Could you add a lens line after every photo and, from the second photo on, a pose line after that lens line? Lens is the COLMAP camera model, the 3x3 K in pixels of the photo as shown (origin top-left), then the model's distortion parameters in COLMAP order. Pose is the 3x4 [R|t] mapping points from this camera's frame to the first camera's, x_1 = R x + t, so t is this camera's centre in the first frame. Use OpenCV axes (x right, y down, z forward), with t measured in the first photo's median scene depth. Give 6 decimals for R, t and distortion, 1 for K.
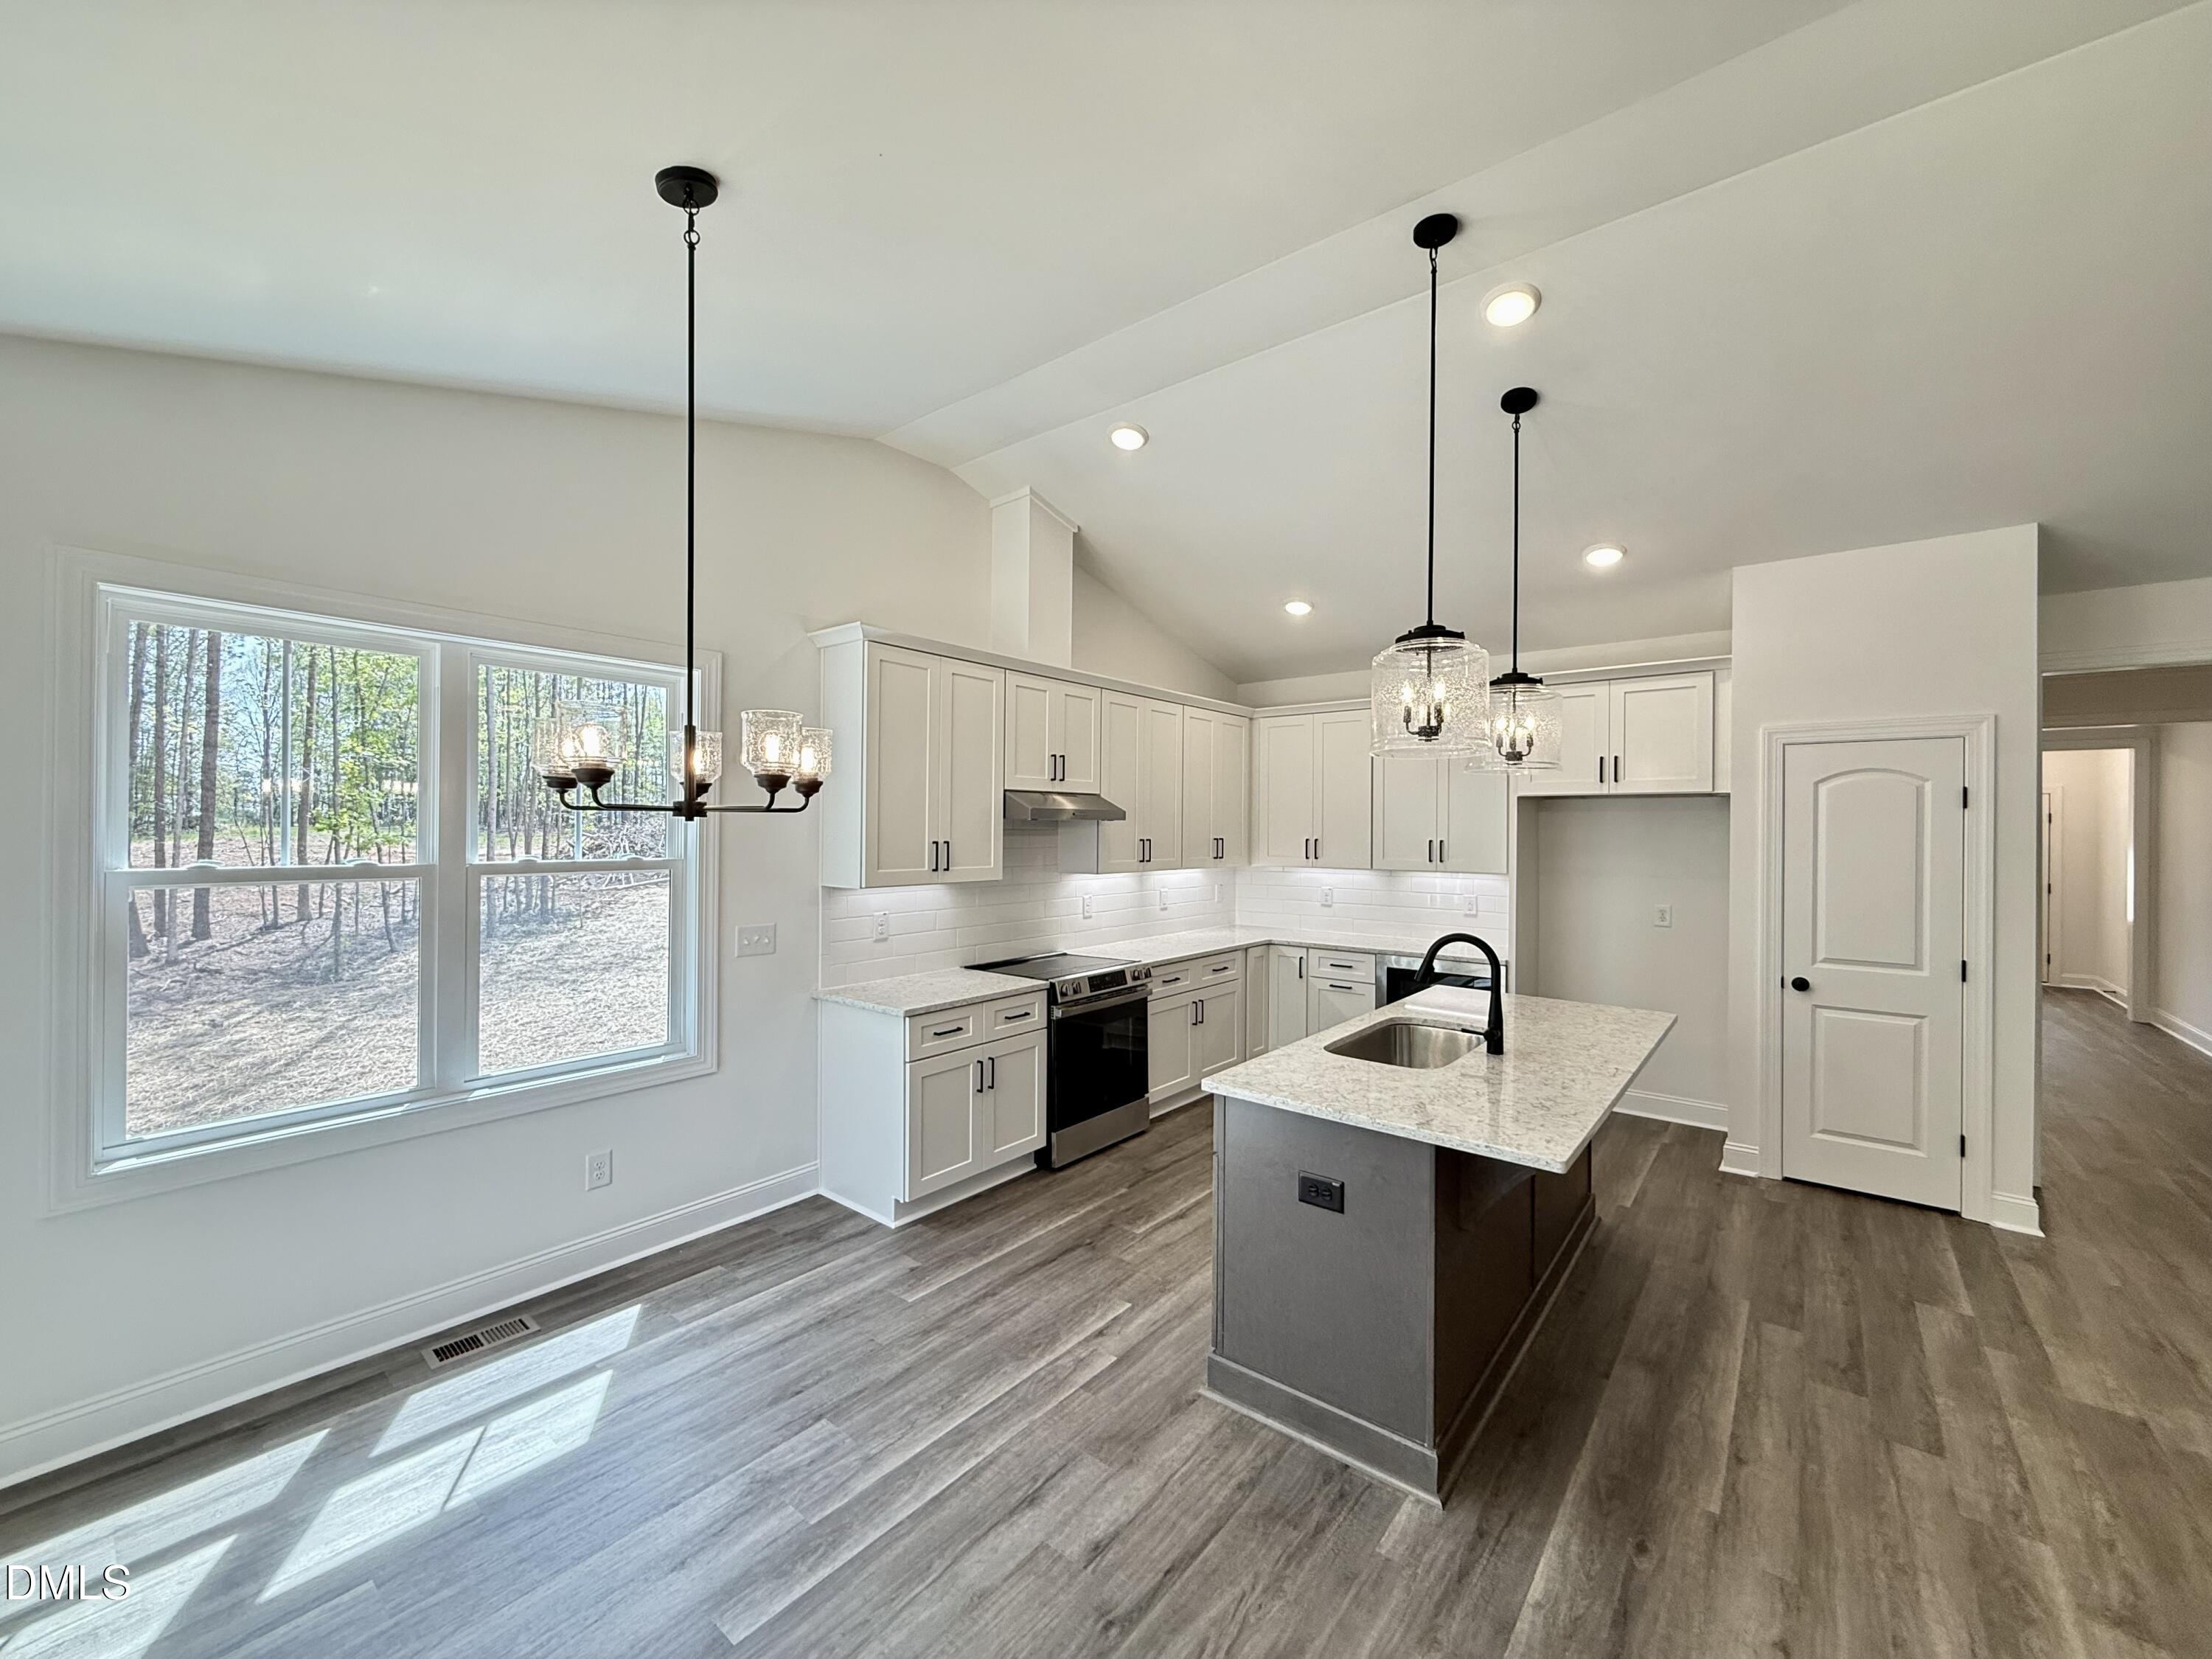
lens RADIAL K [[889.7, 0, 1102.3], [0, 889.7, 827.0], [0, 0, 1]] dist [0.001446, 0.000061]
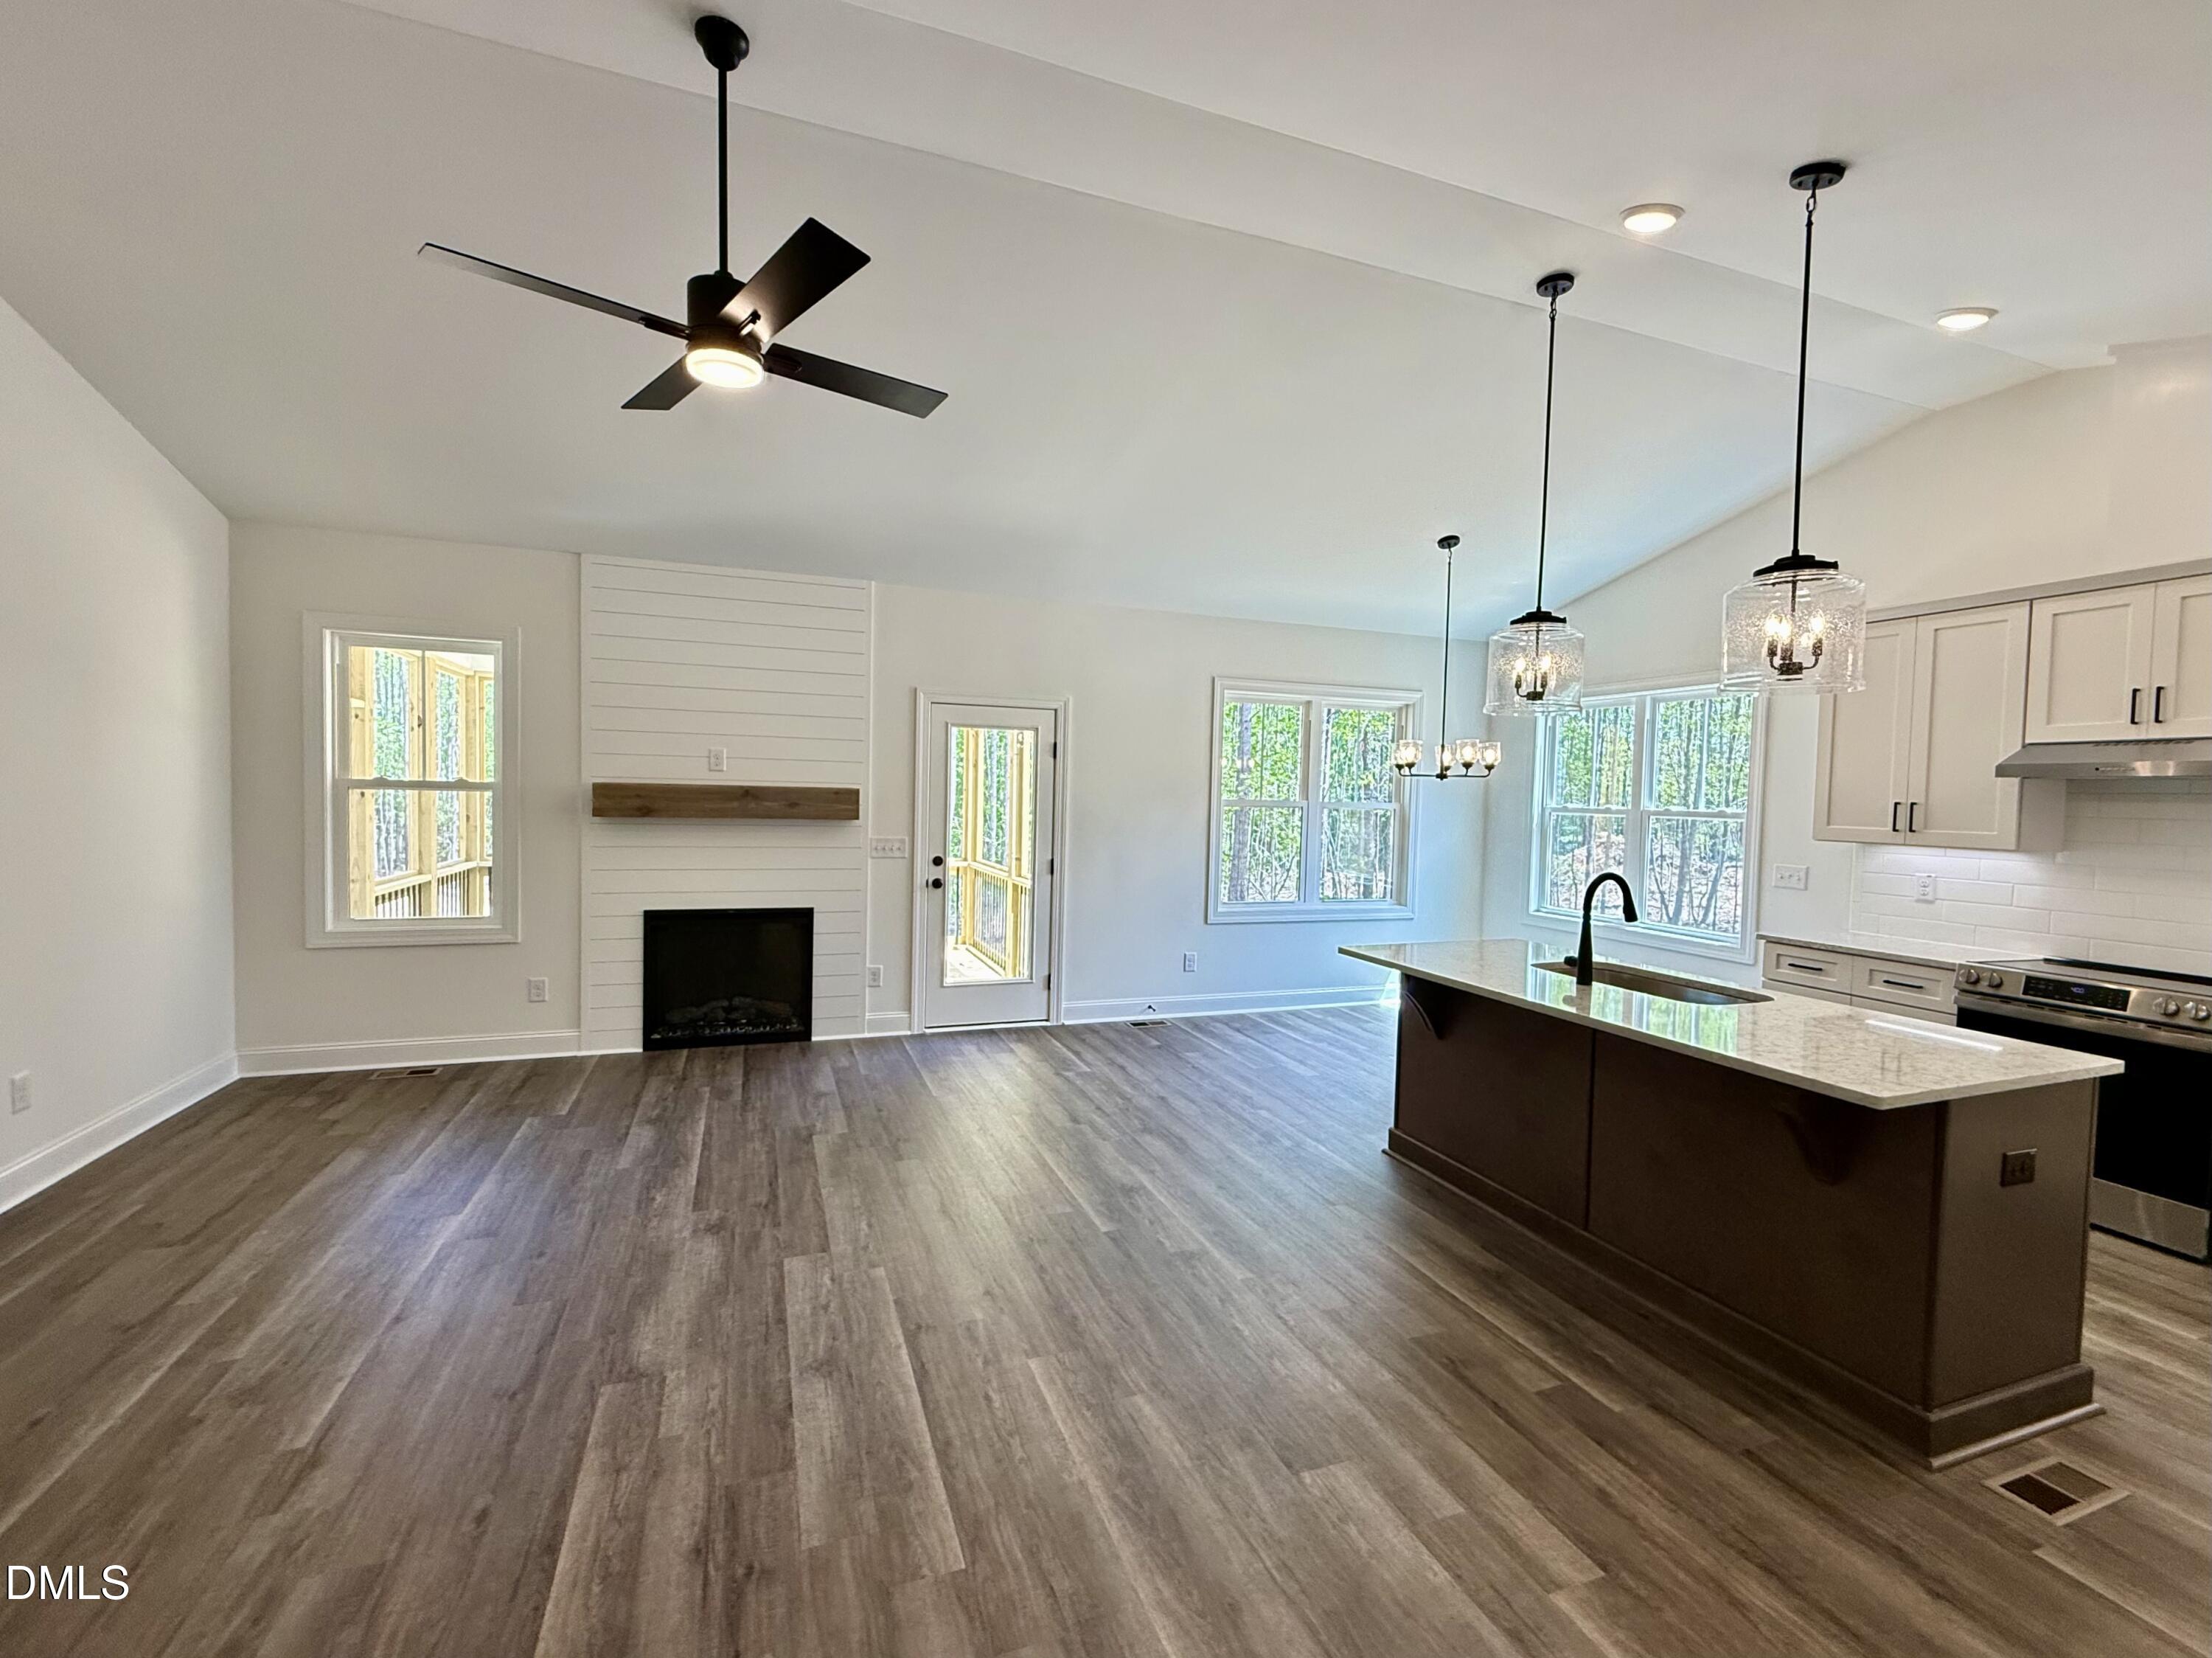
lens RADIAL K [[947.7, 0, 1095.0], [0, 947.7, 830.2], [0, 0, 1]] dist [0.001334, 0.000424]
pose [[-0.521357, 0.013615, -0.853230, 1.551347], [-0.027770, 0.999072, 0.032910, 0.047855], [0.852887, 0.040852, -0.520496, 0.992085]]
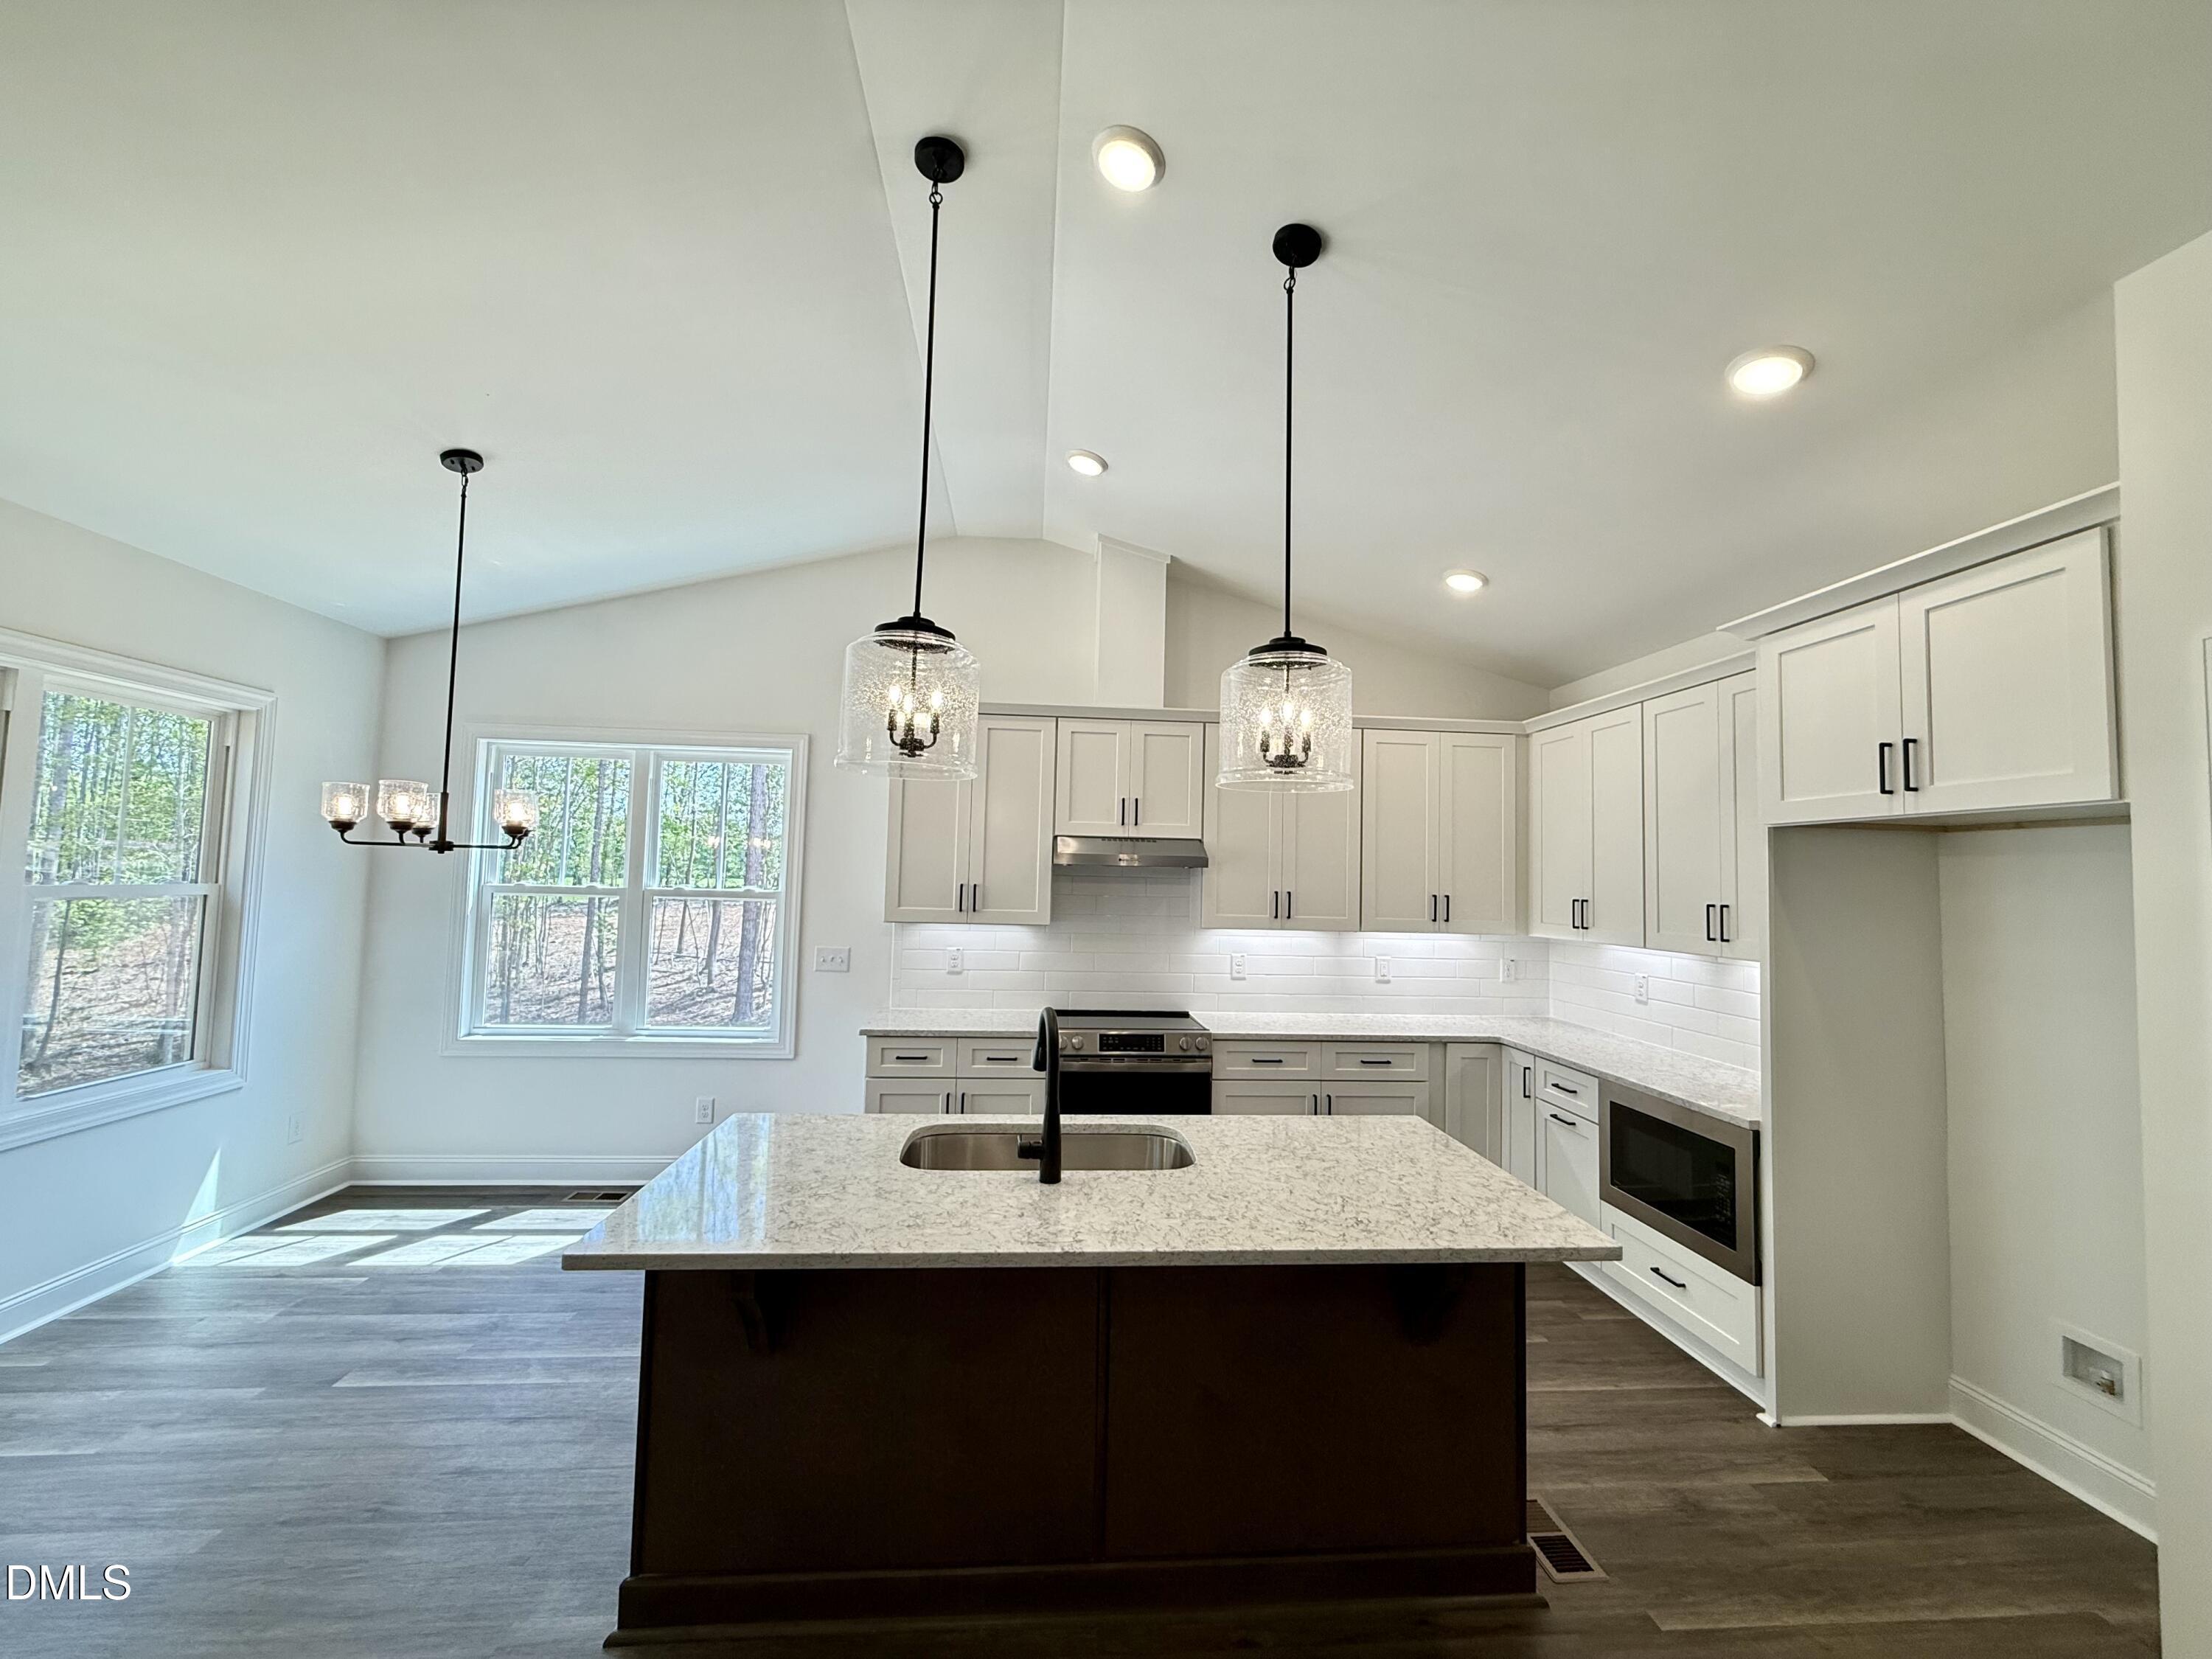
lens RADIAL K [[889.7, 0, 1102.3], [0, 889.7, 827.0], [0, 0, 1]] dist [0.001446, 0.000061]
pose [[0.683511, -0.031458, -0.729262, 0.916495], [-0.019346, 0.997939, -0.061180, 0.012438], [0.729684, 0.055926, 0.681494, 0.483725]]
